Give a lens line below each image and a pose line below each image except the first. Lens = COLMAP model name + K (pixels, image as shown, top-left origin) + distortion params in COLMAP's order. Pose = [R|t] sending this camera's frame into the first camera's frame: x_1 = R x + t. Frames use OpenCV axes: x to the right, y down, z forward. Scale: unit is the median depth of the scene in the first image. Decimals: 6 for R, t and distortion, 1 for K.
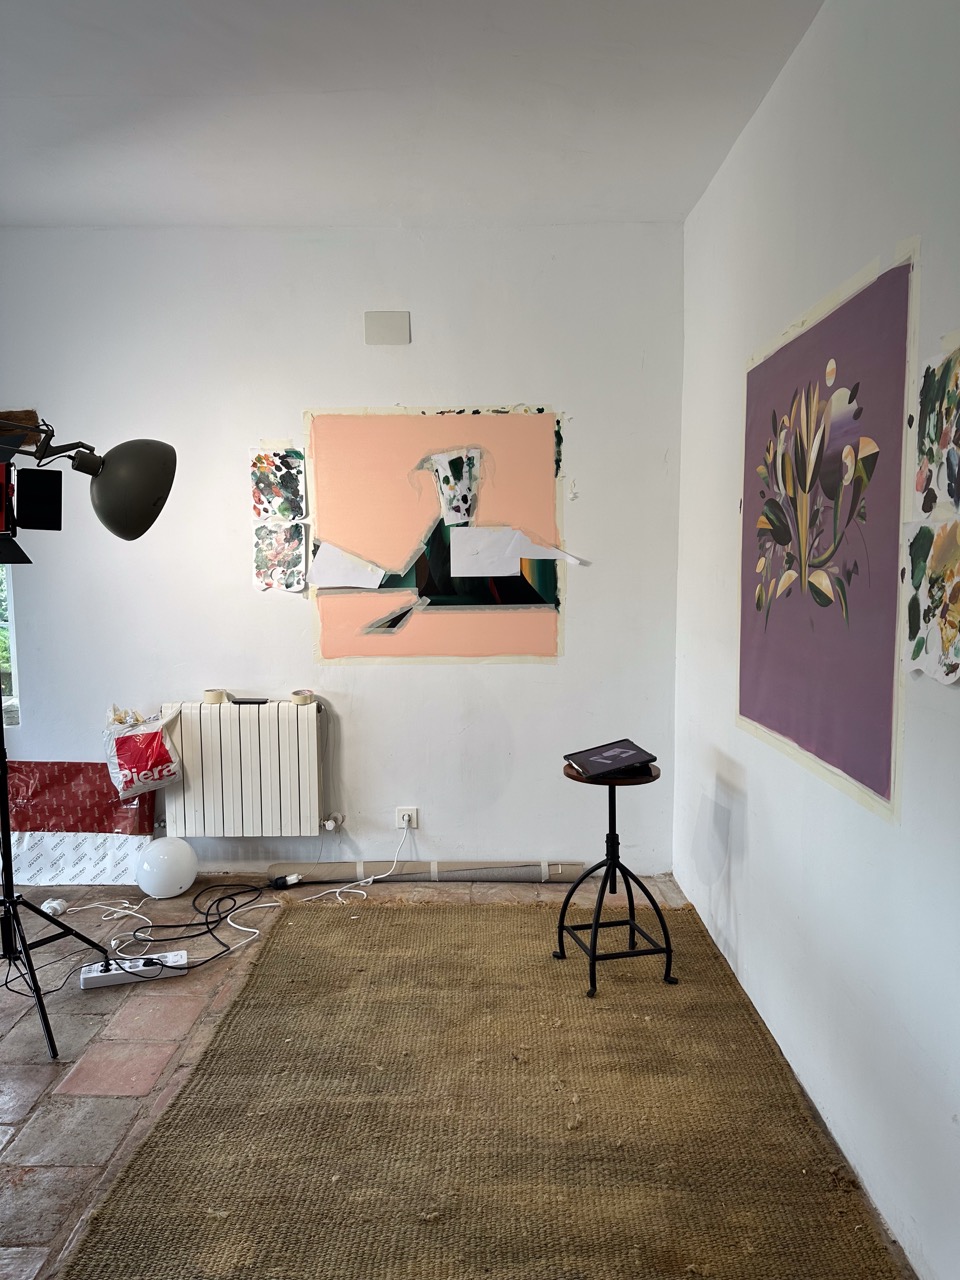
lens RADIAL K [[911.9, 0, 480.9], [0, 911.9, 646.8], [0, 0, 1]] dist [-0.012161, -0.005638]
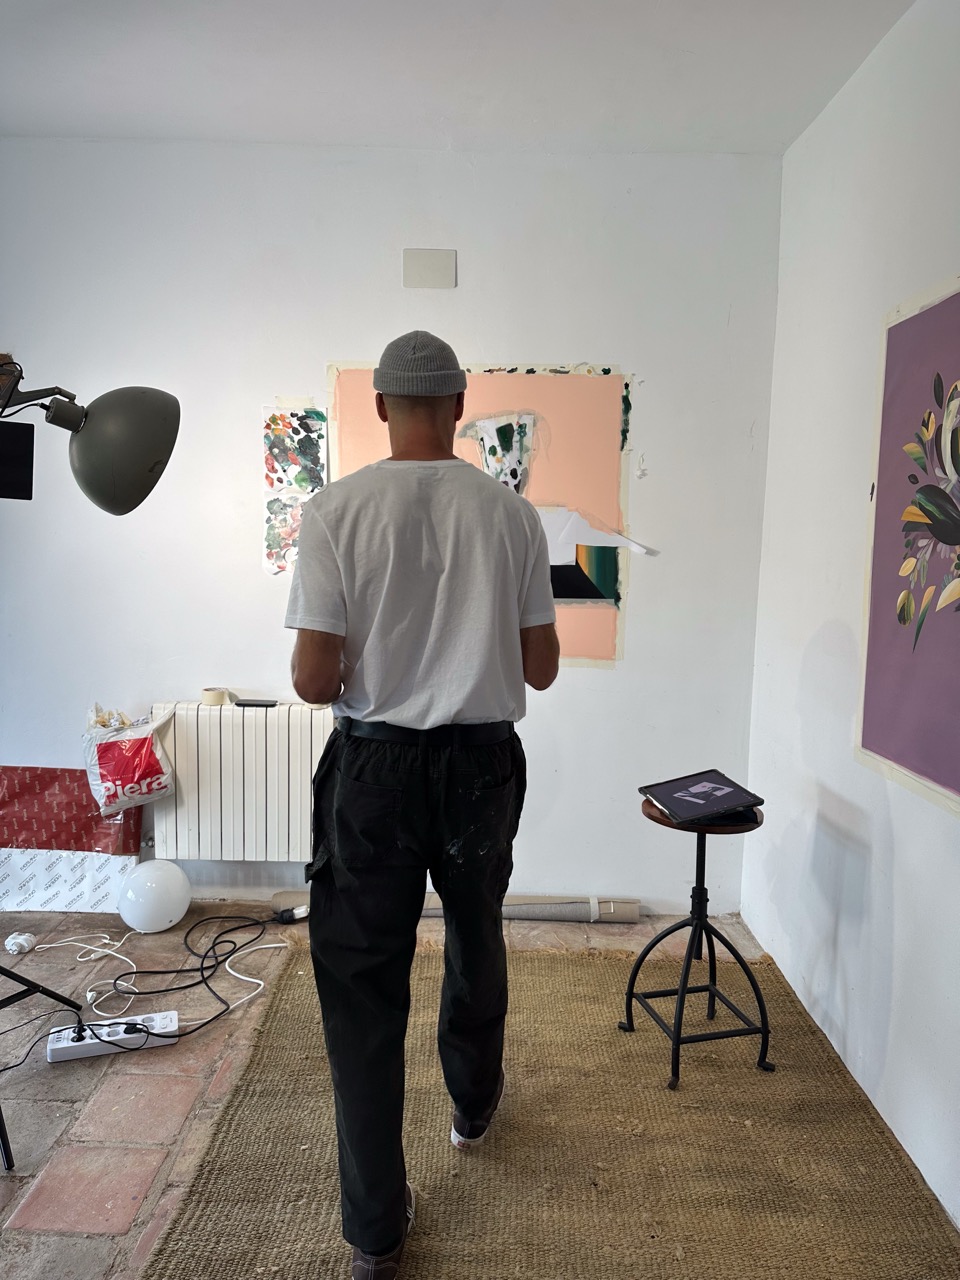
lens RADIAL K [[911.9, 0, 477.4], [0, 911.9, 633.6], [0, 0, 1]] dist [-0.012161, -0.005638]
pose [[0.999615, 0.026532, 0.008169, -0.055262], [-0.026645, 0.999546, 0.014073, -0.023637], [-0.007792, -0.014286, 0.999868, 0.146327]]
